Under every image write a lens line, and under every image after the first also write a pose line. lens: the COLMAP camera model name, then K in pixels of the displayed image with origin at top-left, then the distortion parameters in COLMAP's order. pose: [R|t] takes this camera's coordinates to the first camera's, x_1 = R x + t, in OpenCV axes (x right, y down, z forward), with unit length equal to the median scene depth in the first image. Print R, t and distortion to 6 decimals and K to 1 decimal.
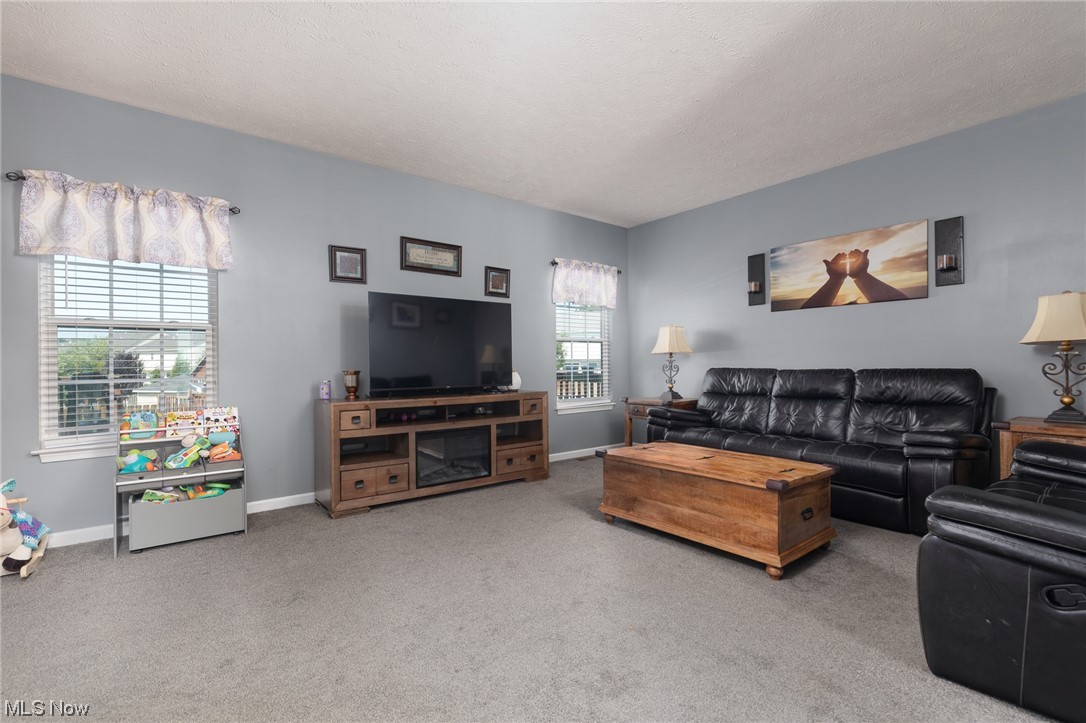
lens RADIAL K [[486.9, 0, 540.8], [0, 486.9, 362.4], [0, 0, 1]] dist [0.010428, -0.002546]
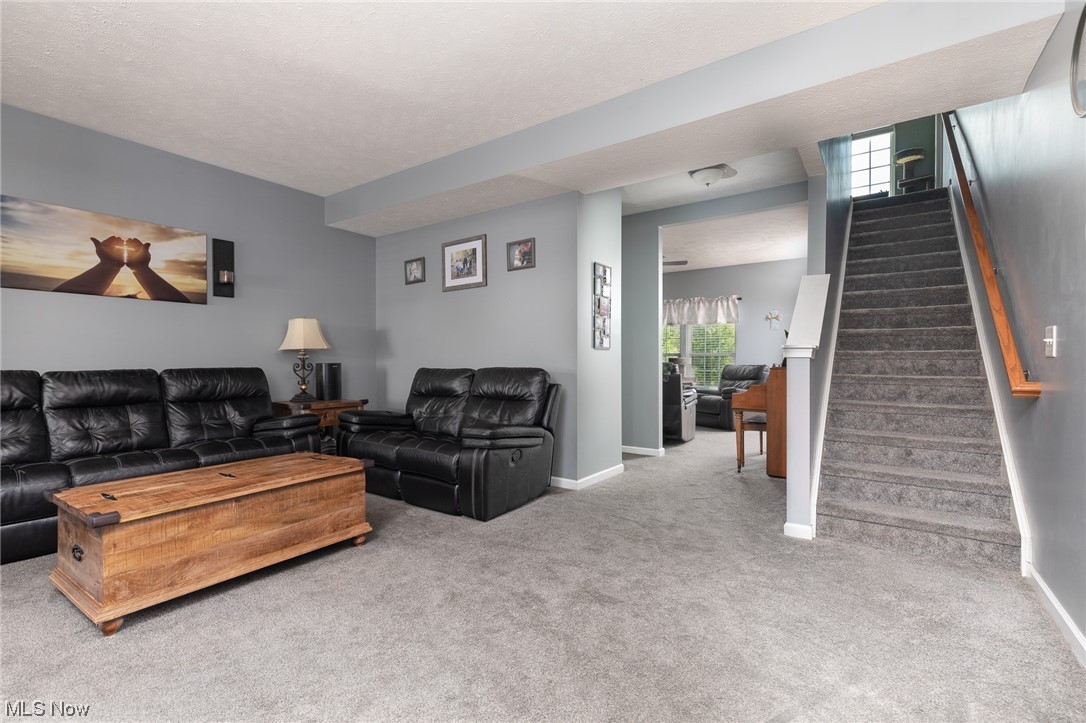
lens RADIAL K [[486.9, 0, 540.8], [0, 486.9, 362.4], [0, 0, 1]] dist [0.010428, -0.002546]
pose [[-0.280104, 0.005809, 0.959952, -0.449682], [0.001662, 0.999983, -0.005567, 0.006714], [-0.959968, 0.000036, -0.280109, 0.533937]]
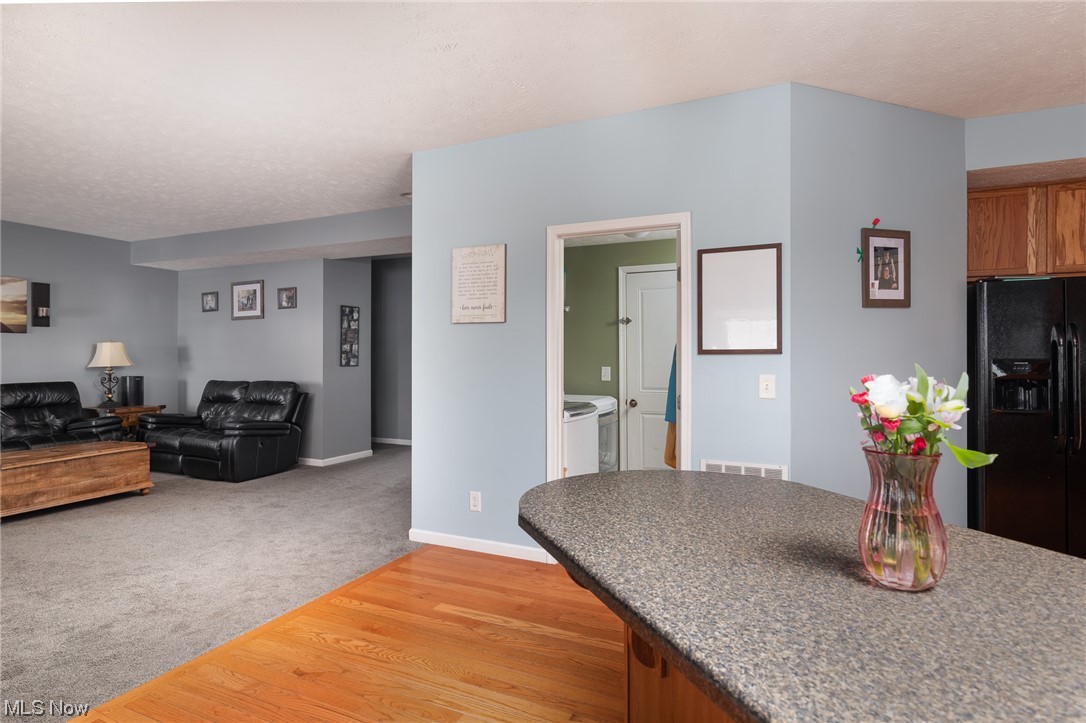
lens RADIAL K [[574.6, 0, 540.3], [0, 574.6, 354.3], [0, 0, 1]] dist [-0.000574, 0.000481]
pose [[-0.448975, 0.009794, 0.893491, -1.295523], [0.000168, 0.999941, -0.010876, -0.047356], [-0.893544, -0.004733, -0.448950, 0.371469]]
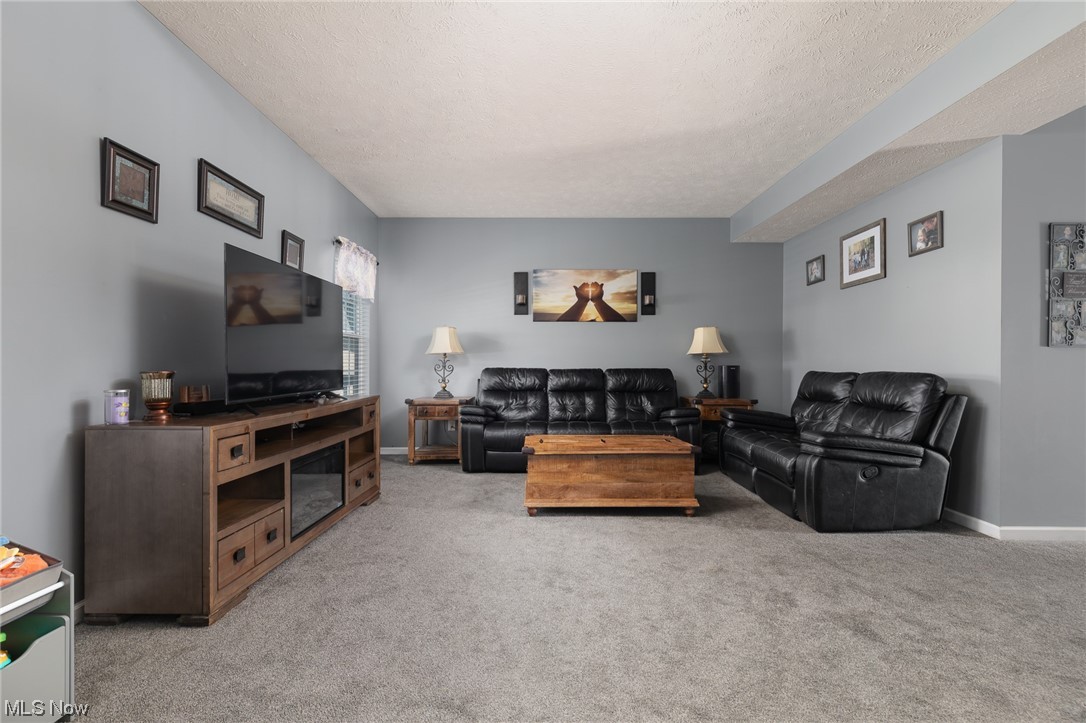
lens RADIAL K [[486.9, 0, 540.8], [0, 486.9, 362.4], [0, 0, 1]] dist [0.010428, -0.002546]
pose [[0.621070, 0.010245, 0.783688, -0.528279], [-0.008904, 0.999942, -0.006015, 0.005329], [-0.783704, -0.003243, 0.621126, 0.270694]]
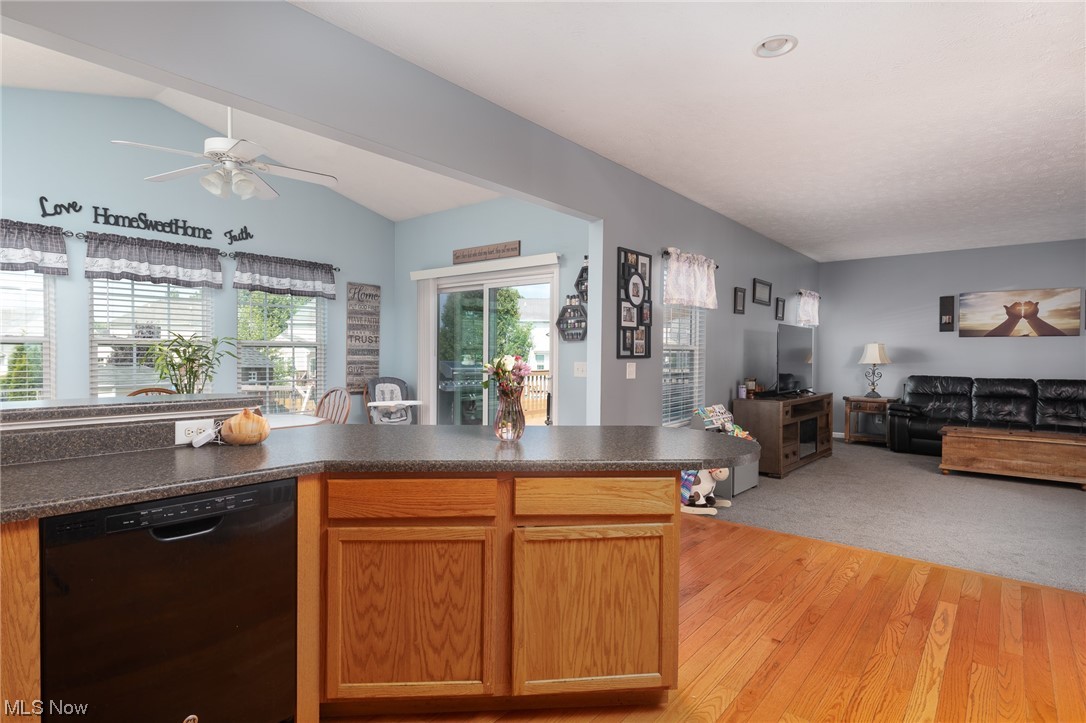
lens RADIAL K [[561.6, 0, 538.7], [0, 561.6, 363.2], [0, 0, 1]] dist [-0.000482, 0.000913]
pose [[0.979421, 0.011224, 0.201517, -1.236258], [-0.015251, 0.999714, 0.018440, -0.044527], [-0.201252, -0.021134, 0.979311, -0.431241]]
